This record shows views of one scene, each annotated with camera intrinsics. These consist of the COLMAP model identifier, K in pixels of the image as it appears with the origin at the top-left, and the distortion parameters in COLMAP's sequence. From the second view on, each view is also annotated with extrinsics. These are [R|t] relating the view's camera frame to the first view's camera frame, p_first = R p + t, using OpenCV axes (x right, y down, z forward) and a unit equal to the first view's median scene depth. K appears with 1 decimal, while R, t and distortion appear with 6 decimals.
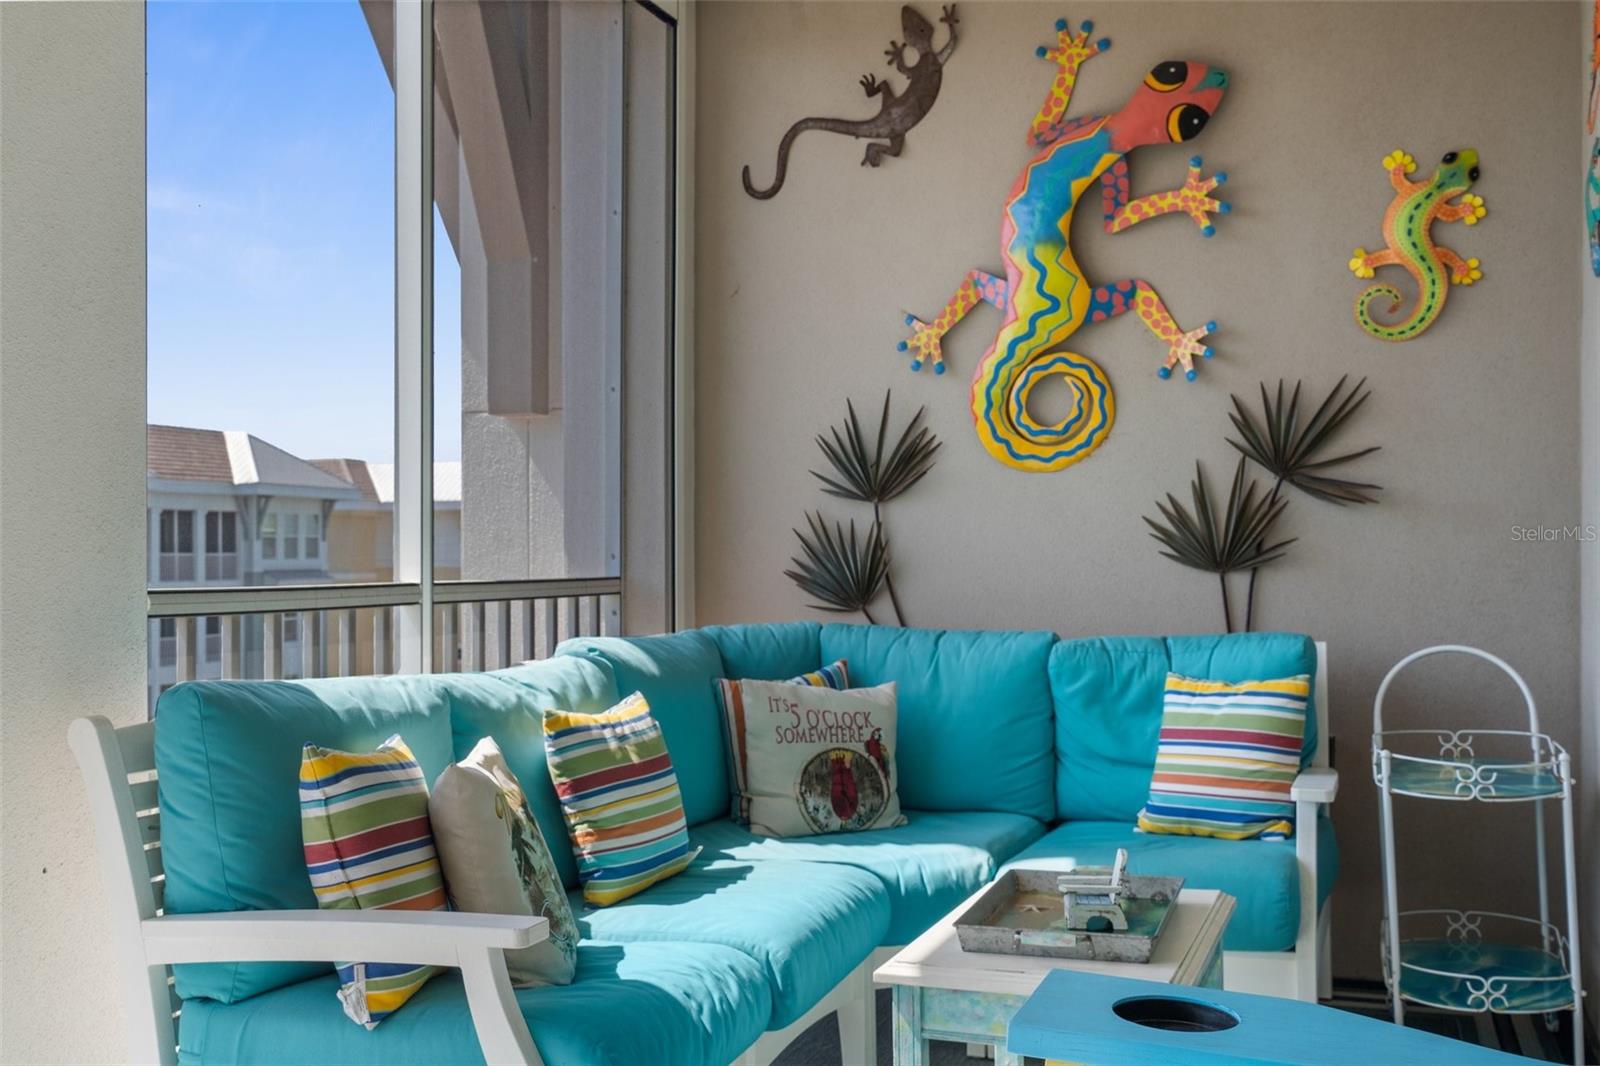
lens RADIAL K [[1599.4, 0, 804.5], [0, 1599.4, 532.6], [0, 0, 1]] dist [0.005798, 0.000000]
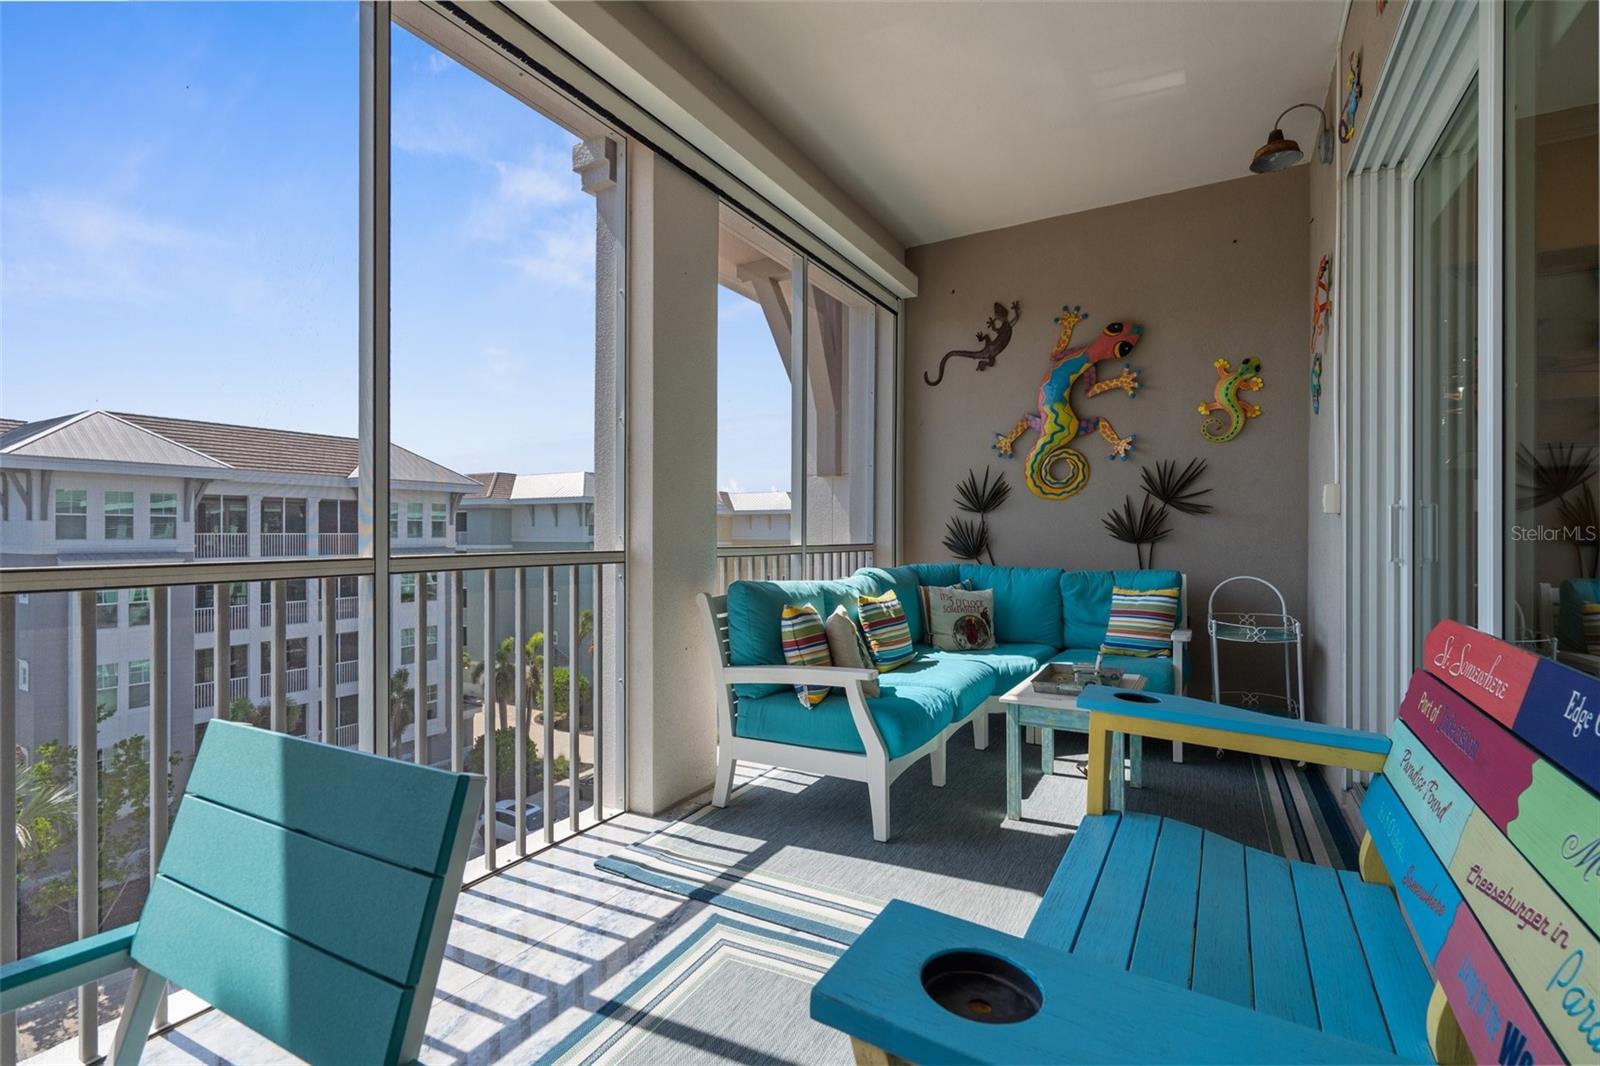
lens RADIAL K [[733.7, 0, 795.4], [0, 733.7, 528.6], [0, 0, 1]] dist [-0.004461, 0.000471]
pose [[0.985923, 0.003949, -0.167152, -0.053659], [-0.002982, 0.999977, 0.006038, -0.001680], [0.167173, -0.005455, 0.985913, -0.135238]]
